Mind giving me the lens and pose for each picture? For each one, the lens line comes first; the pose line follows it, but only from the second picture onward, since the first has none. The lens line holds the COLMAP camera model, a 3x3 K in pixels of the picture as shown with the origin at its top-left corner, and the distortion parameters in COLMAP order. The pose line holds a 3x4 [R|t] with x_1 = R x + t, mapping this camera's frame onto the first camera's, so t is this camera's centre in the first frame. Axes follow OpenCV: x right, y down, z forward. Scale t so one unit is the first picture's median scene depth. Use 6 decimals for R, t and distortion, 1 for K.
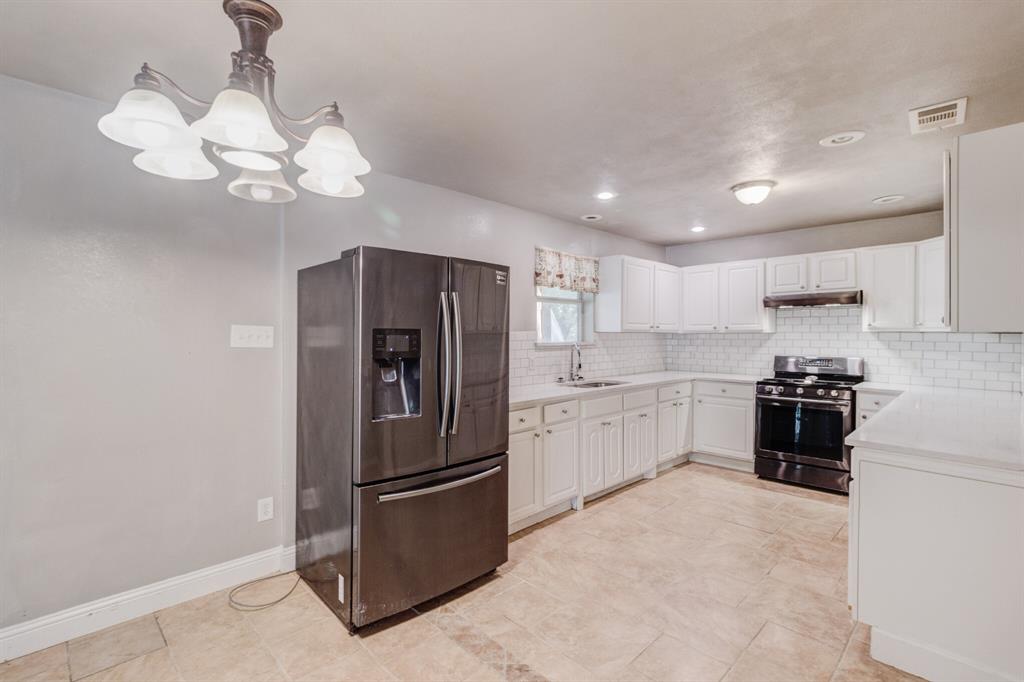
lens RADIAL K [[469.8, 0, 509.2], [0, 469.8, 334.3], [0, 0, 1]] dist [0.001131, 0.000278]
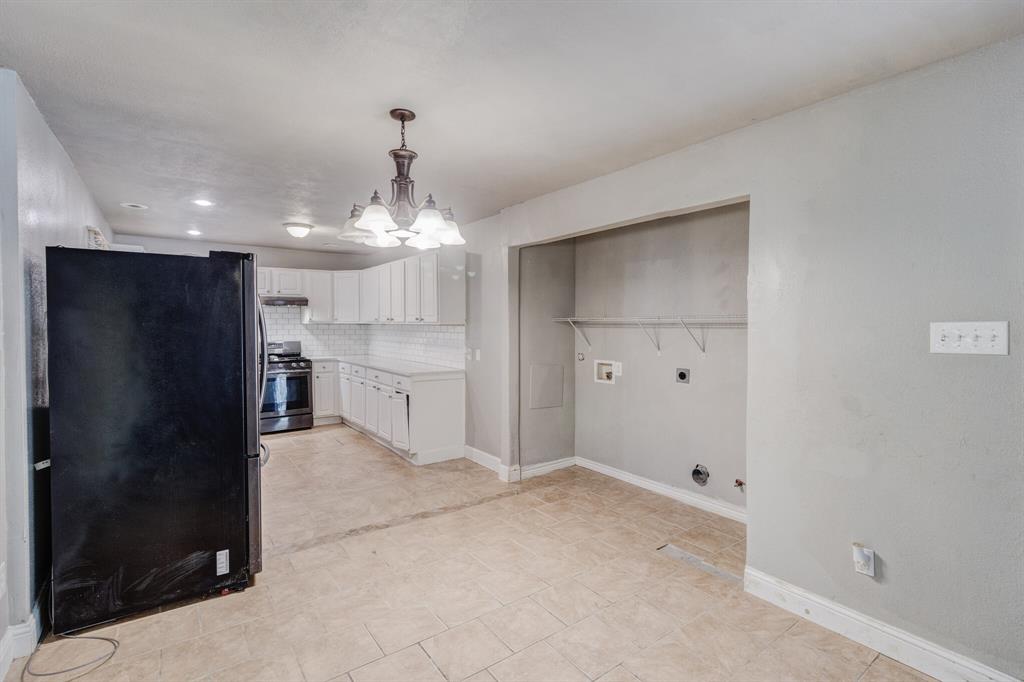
lens RADIAL K [[475.9, 0, 510.3], [0, 475.9, 335.7], [0, 0, 1]] dist [-0.001513, 0.000678]
pose [[0.162674, -0.028573, 0.986266, -0.651430], [0.006096, 0.999591, 0.027953, -0.005607], [-0.986661, 0.001465, 0.162782, 0.079842]]
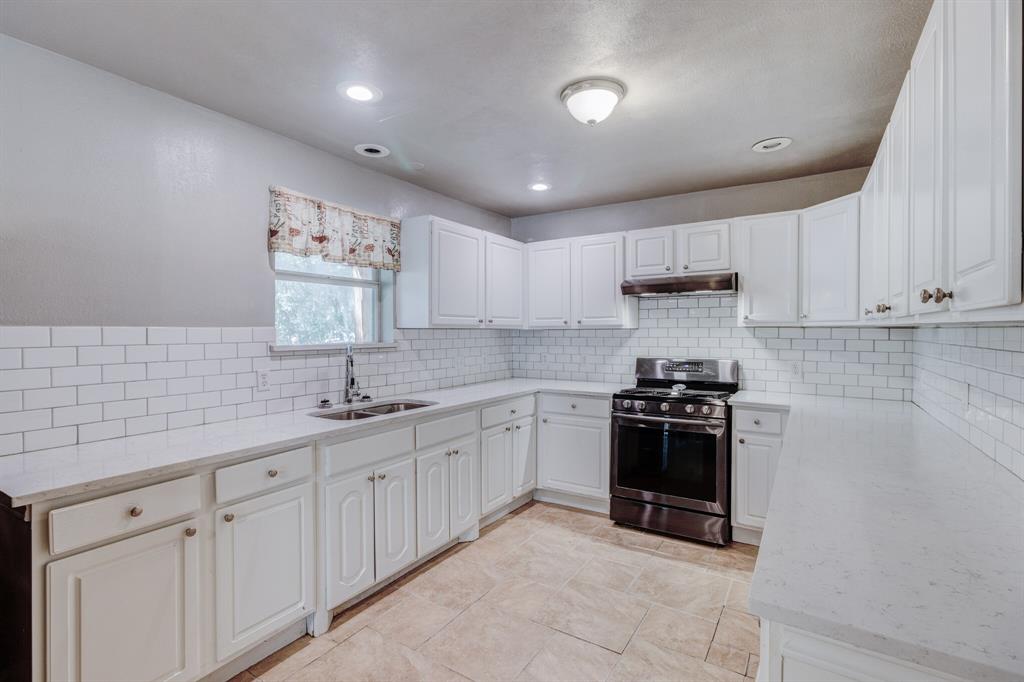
lens RADIAL K [[475.9, 0, 510.3], [0, 475.9, 335.7], [0, 0, 1]] dist [-0.001513, 0.000678]
pose [[0.974382, -0.006684, 0.224800, 0.205704], [0.005041, 0.999956, 0.007881, 0.001392], [-0.224843, -0.006545, 0.974373, 0.312786]]
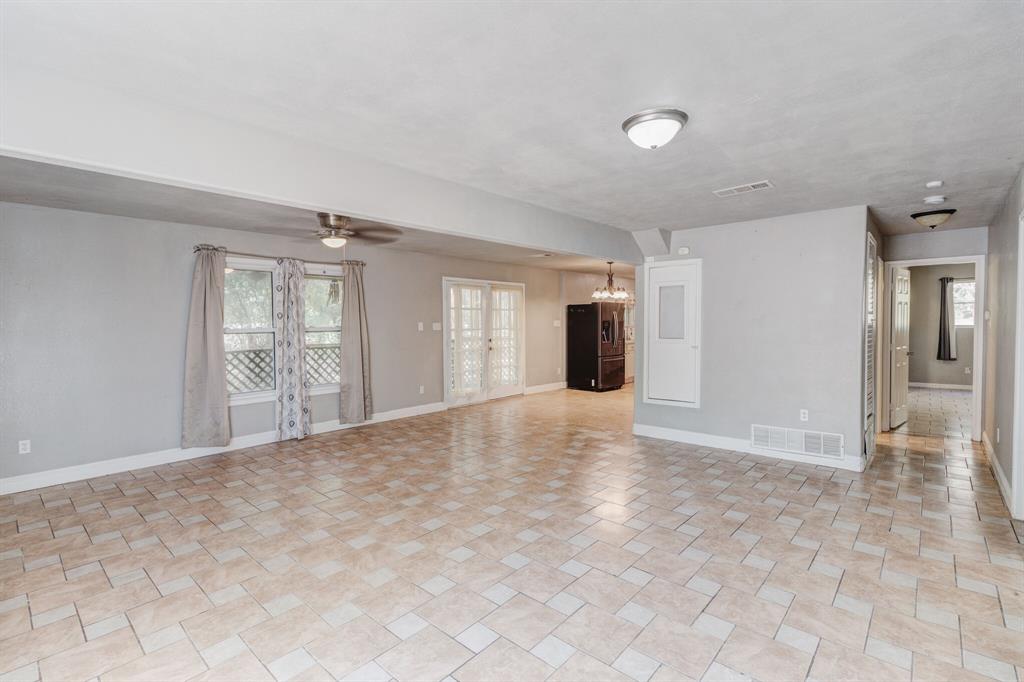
lens RADIAL K [[469.8, 0, 509.2], [0, 469.8, 334.3], [0, 0, 1]] dist [0.001131, 0.000278]
pose [[0.998788, -0.013421, 0.047344, -0.642007], [0.012352, 0.999664, 0.022804, 0.000437], [-0.047634, -0.022191, 0.998618, -1.578103]]
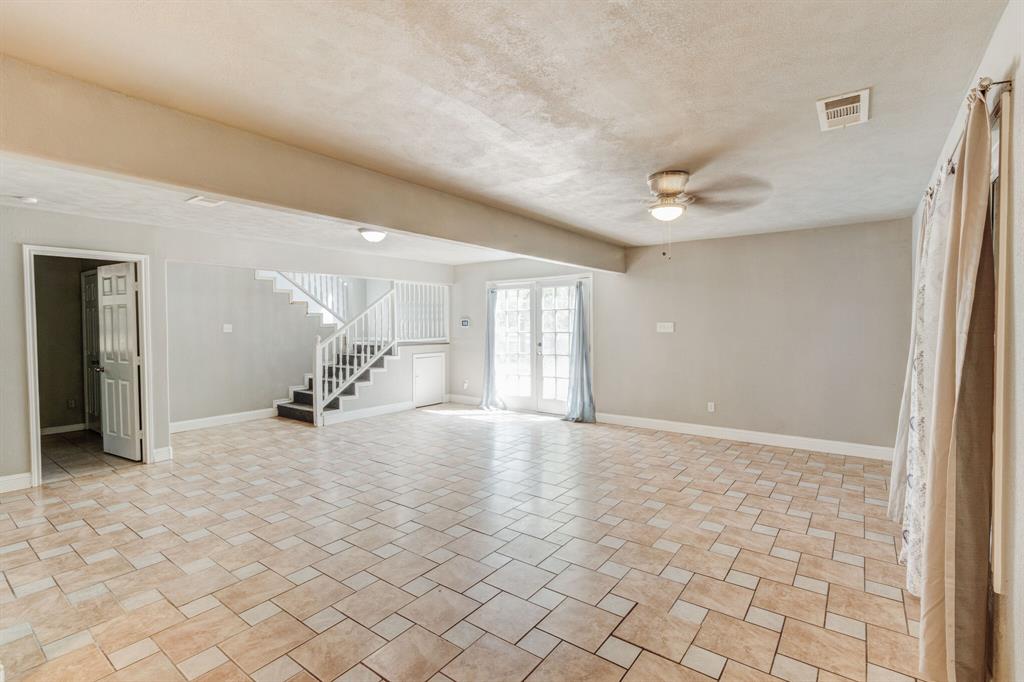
lens RADIAL K [[475.9, 0, 510.3], [0, 475.9, 335.7], [0, 0, 1]] dist [-0.001513, 0.000678]
pose [[-0.990482, 0.004772, -0.137557, -0.614838], [0.000664, 0.999553, 0.029889, -0.007641], [0.137638, 0.029514, -0.990043, 0.175797]]
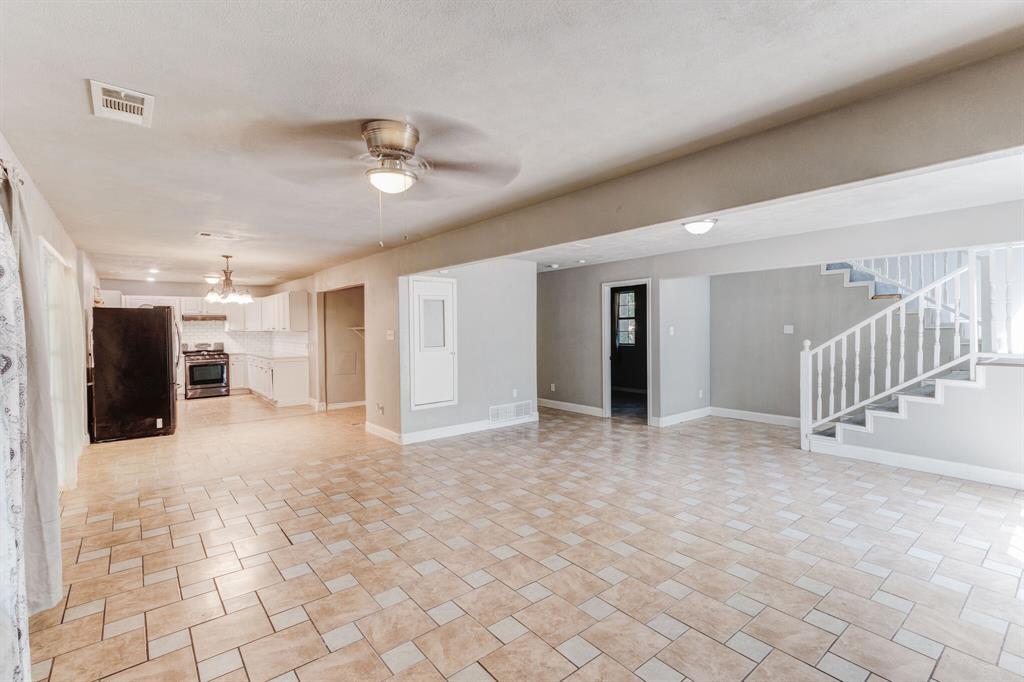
lens RADIAL K [[468.0, 0, 514.1], [0, 468.0, 335.6], [0, 0, 1]] dist [0.020011, 0.000058]
pose [[0.105431, -0.022940, 0.994162, -1.492947], [0.014932, 0.999658, 0.021483, -0.013507], [-0.994314, 0.012580, 0.105738, -0.739665]]
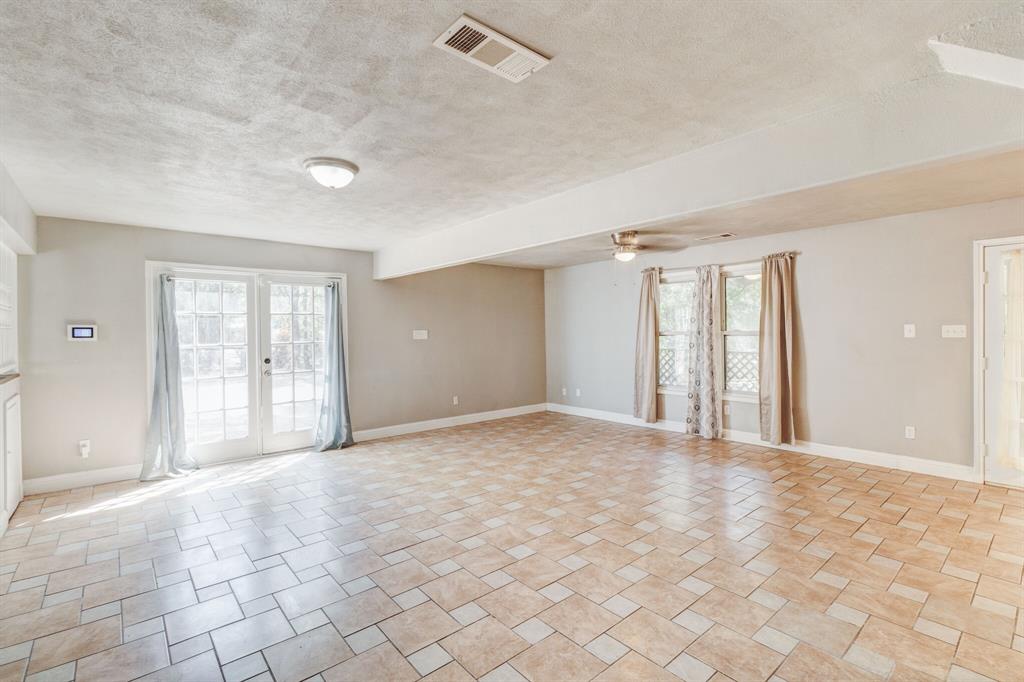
lens RADIAL K [[471.7, 0, 521.5], [0, 471.7, 330.3], [0, 0, 1]] dist [-0.000943, -0.000323]
pose [[-0.069133, -0.003710, -0.997601, 0.205095], [0.006223, 0.999972, -0.004150, 0.003790], [0.997588, -0.006495, -0.069108, -0.719331]]
